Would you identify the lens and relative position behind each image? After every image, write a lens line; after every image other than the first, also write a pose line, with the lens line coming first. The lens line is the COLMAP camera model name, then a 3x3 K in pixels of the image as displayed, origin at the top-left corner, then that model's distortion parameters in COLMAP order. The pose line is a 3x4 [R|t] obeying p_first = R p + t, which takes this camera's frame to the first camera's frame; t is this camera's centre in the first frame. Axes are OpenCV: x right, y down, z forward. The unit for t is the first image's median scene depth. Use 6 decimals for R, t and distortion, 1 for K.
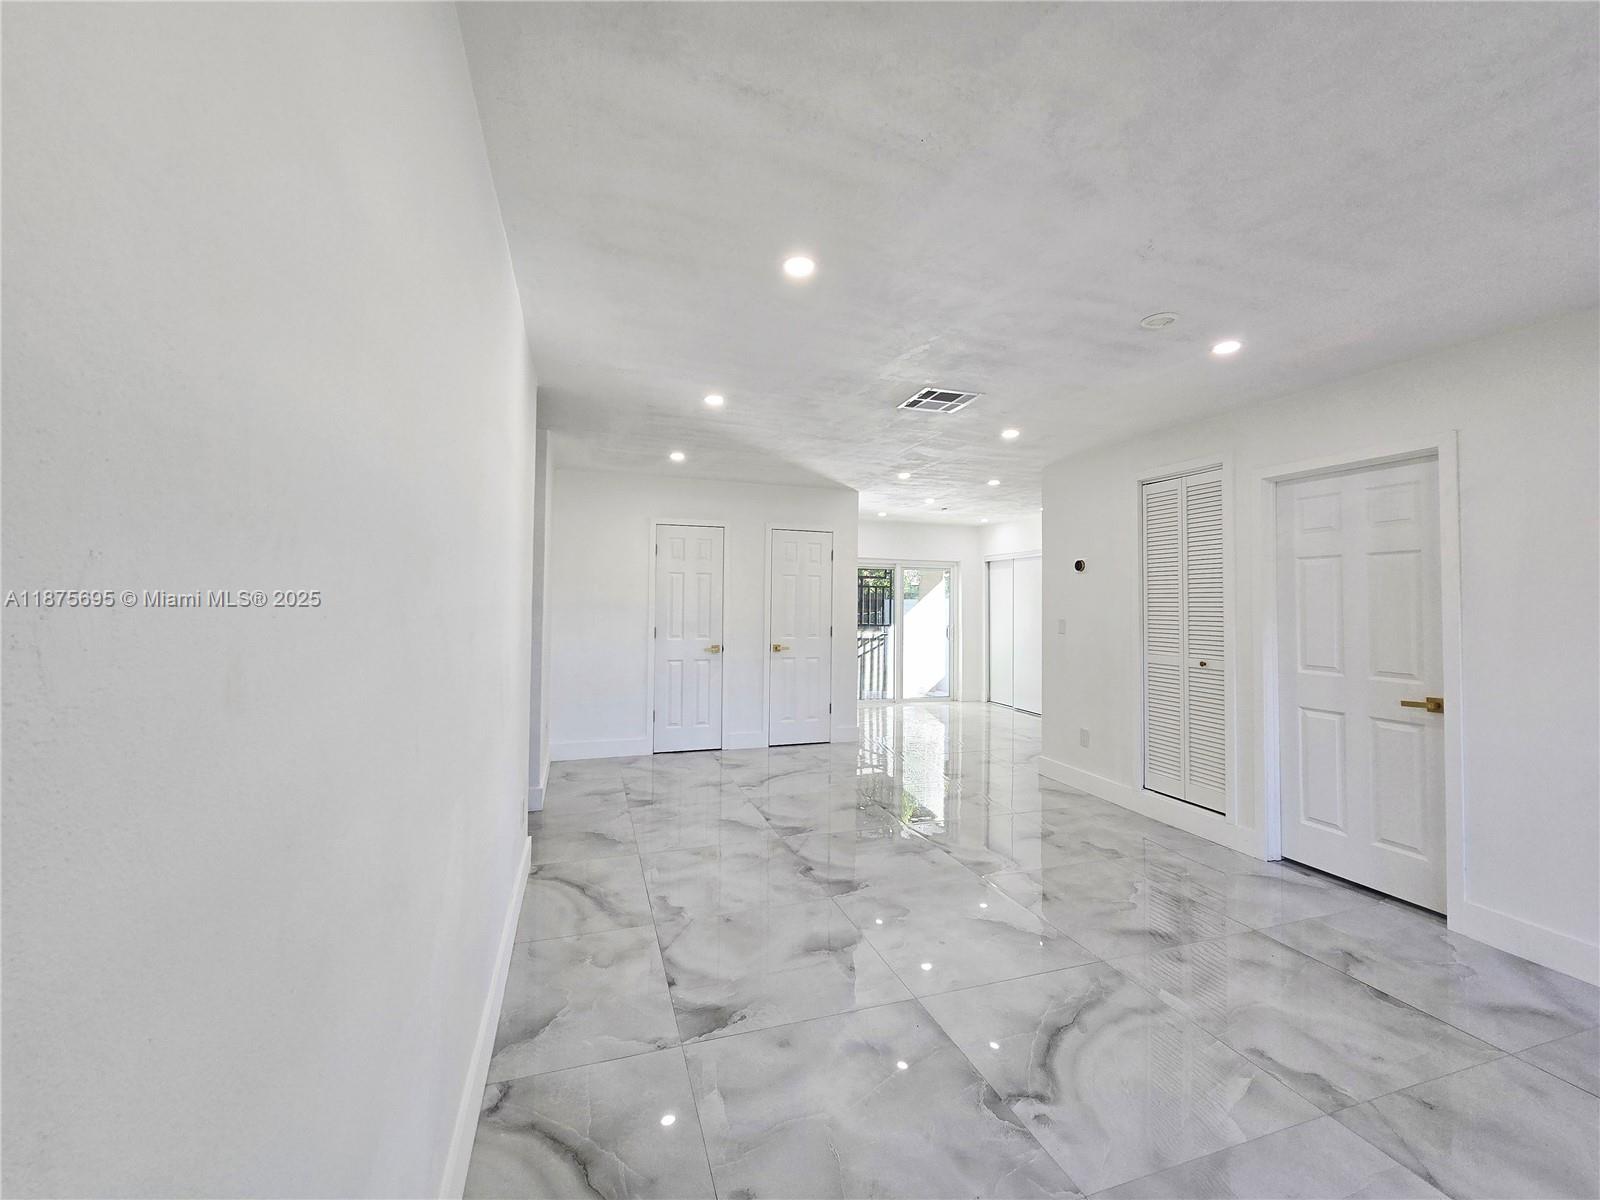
lens RADIAL K [[654.5, 0, 802.6], [0, 654.5, 579.7], [0, 0, 1]] dist [-0.001880, 0.000222]
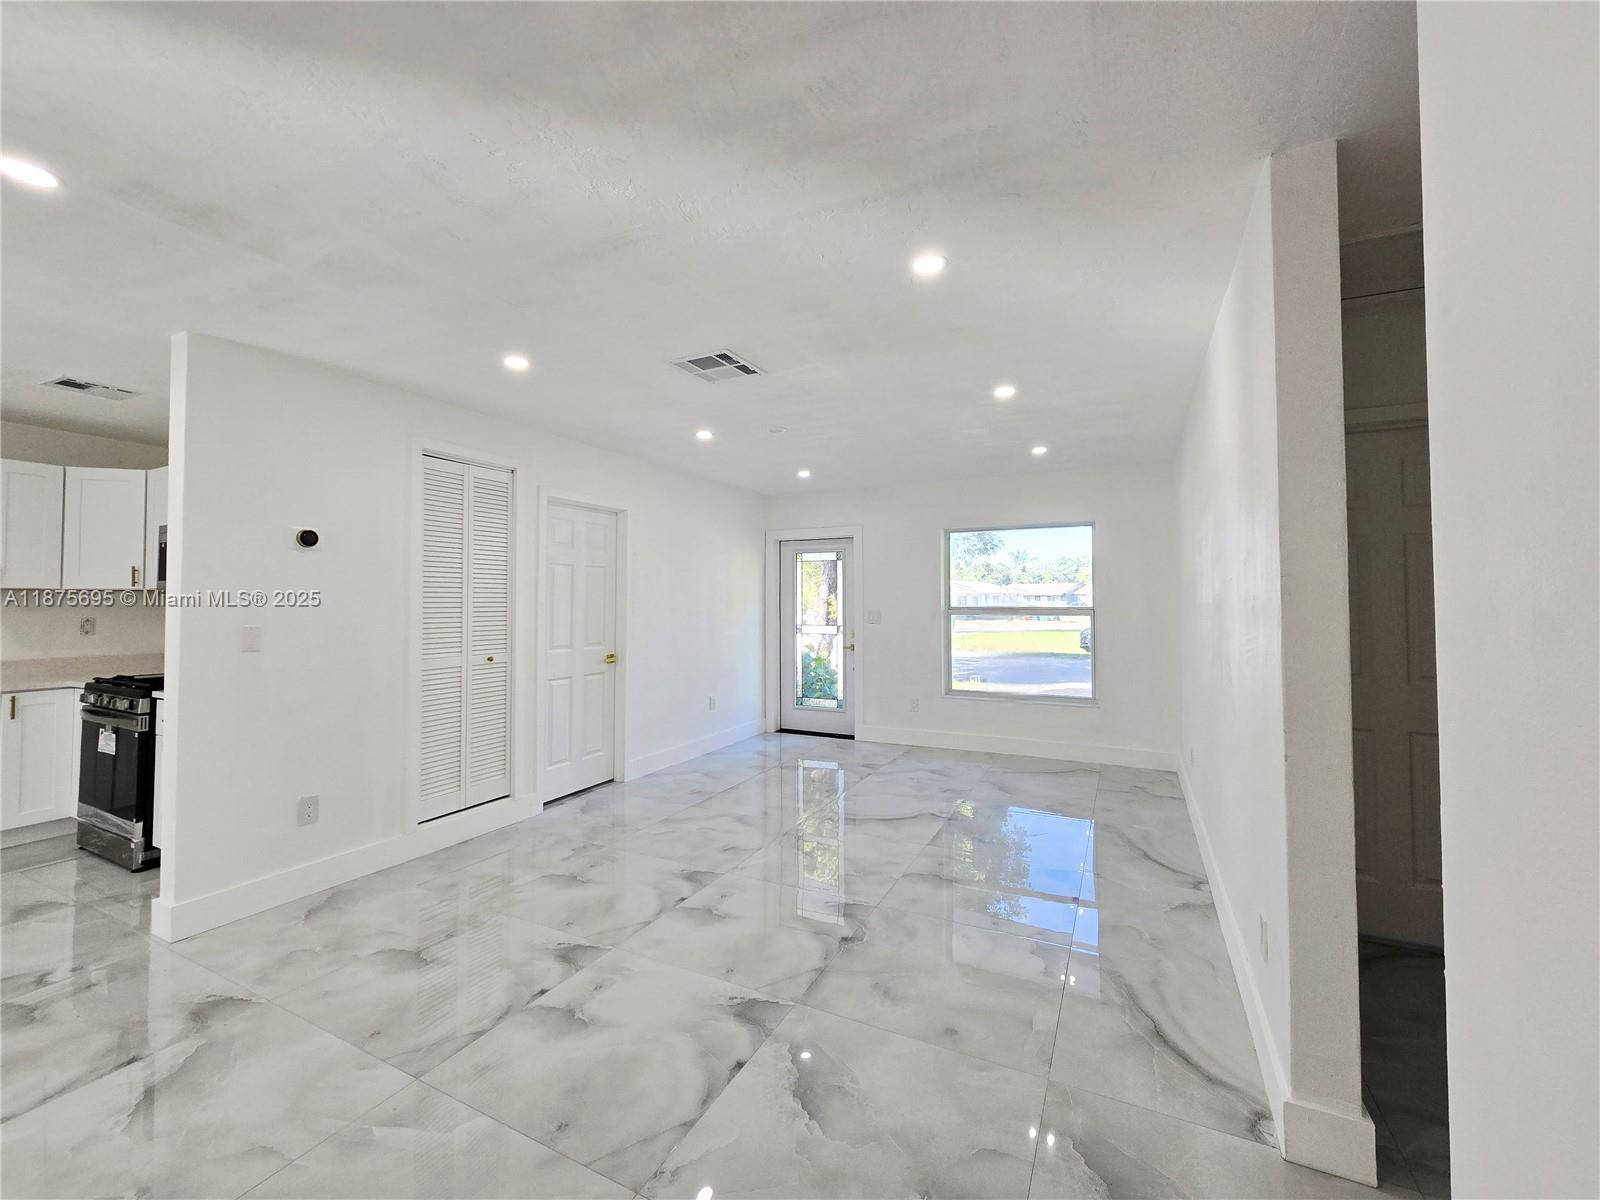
lens RADIAL K [[654.5, 0, 797.0], [0, 654.5, 586.9], [0, 0, 1]] dist [-0.001880, 0.000222]
pose [[-0.701375, 0.008542, 0.712741, -0.490624], [-0.030796, 0.998631, -0.042273, 0.051540], [-0.712127, -0.051599, -0.700152, 1.544418]]
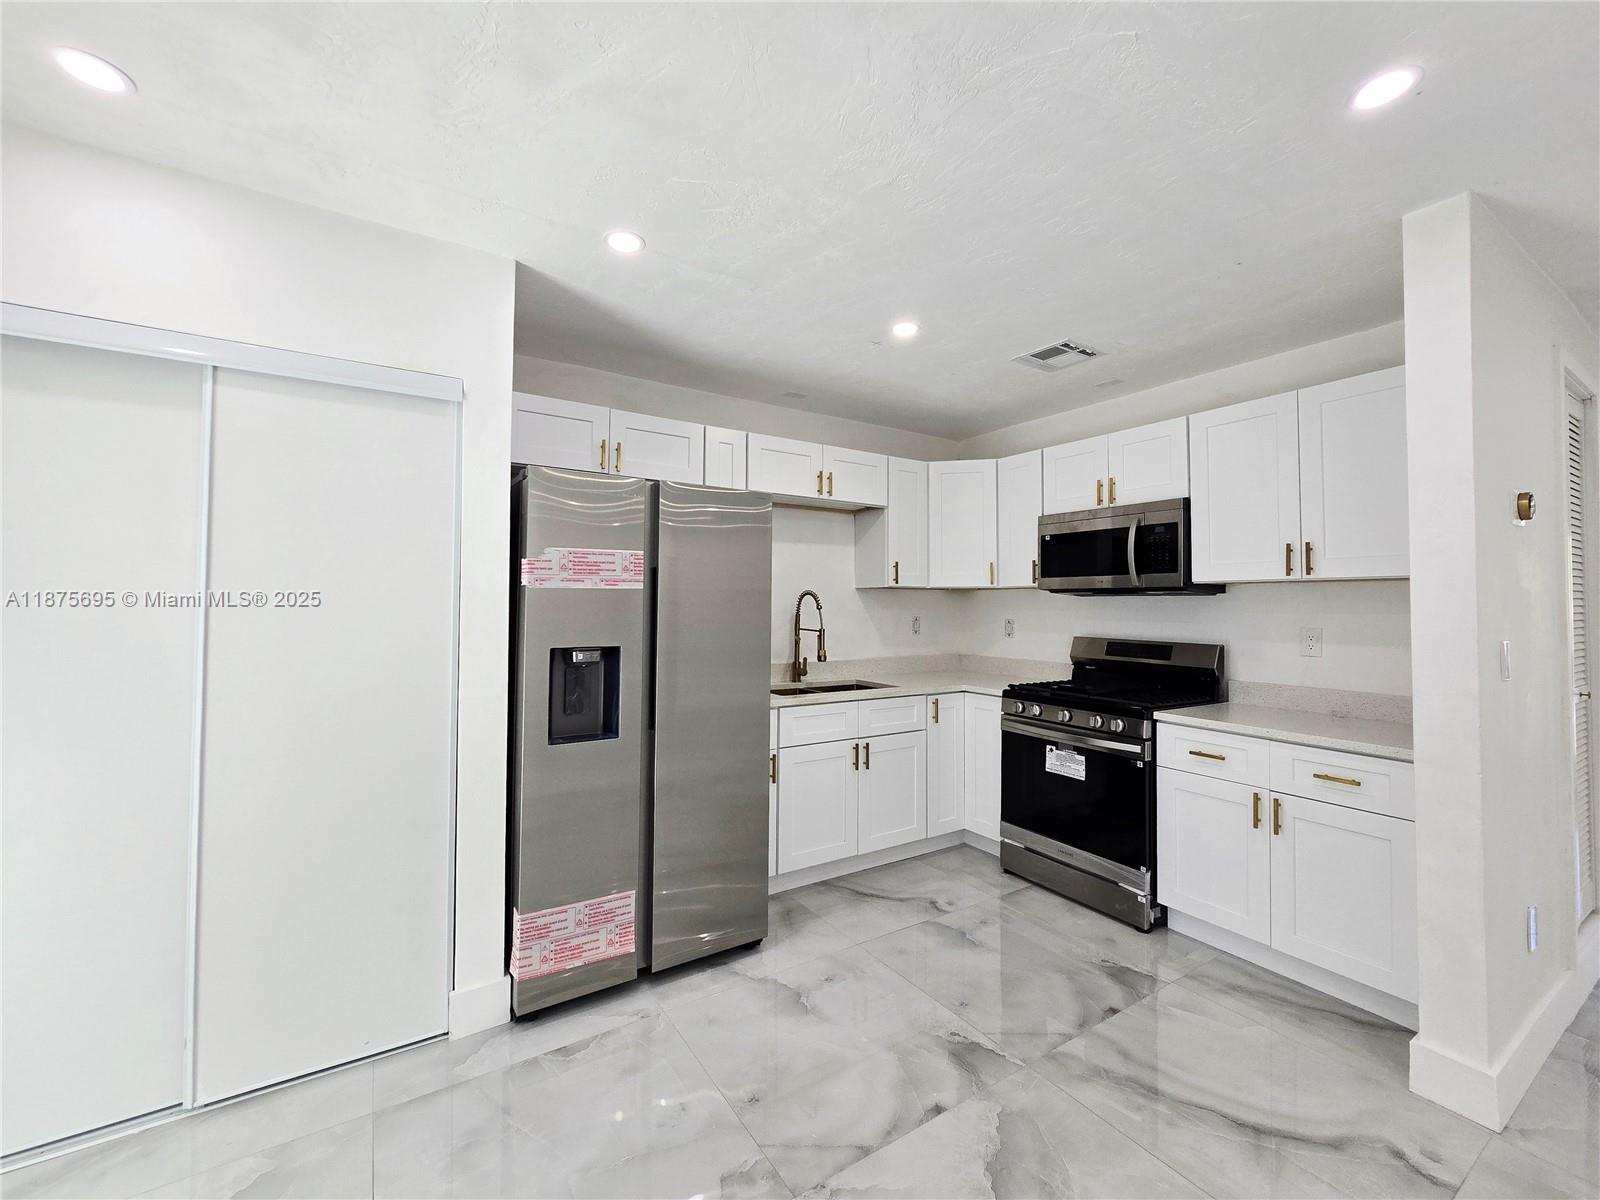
lens RADIAL K [[654.5, 0, 800.7], [0, 654.5, 584.4], [0, 0, 1]] dist [-0.001880, 0.000222]
pose [[-0.246088, 0.014523, 0.969139, 0.200515], [-0.043444, 0.998718, -0.025998, 0.079841], [-0.968273, -0.048501, -0.245141, 2.144839]]
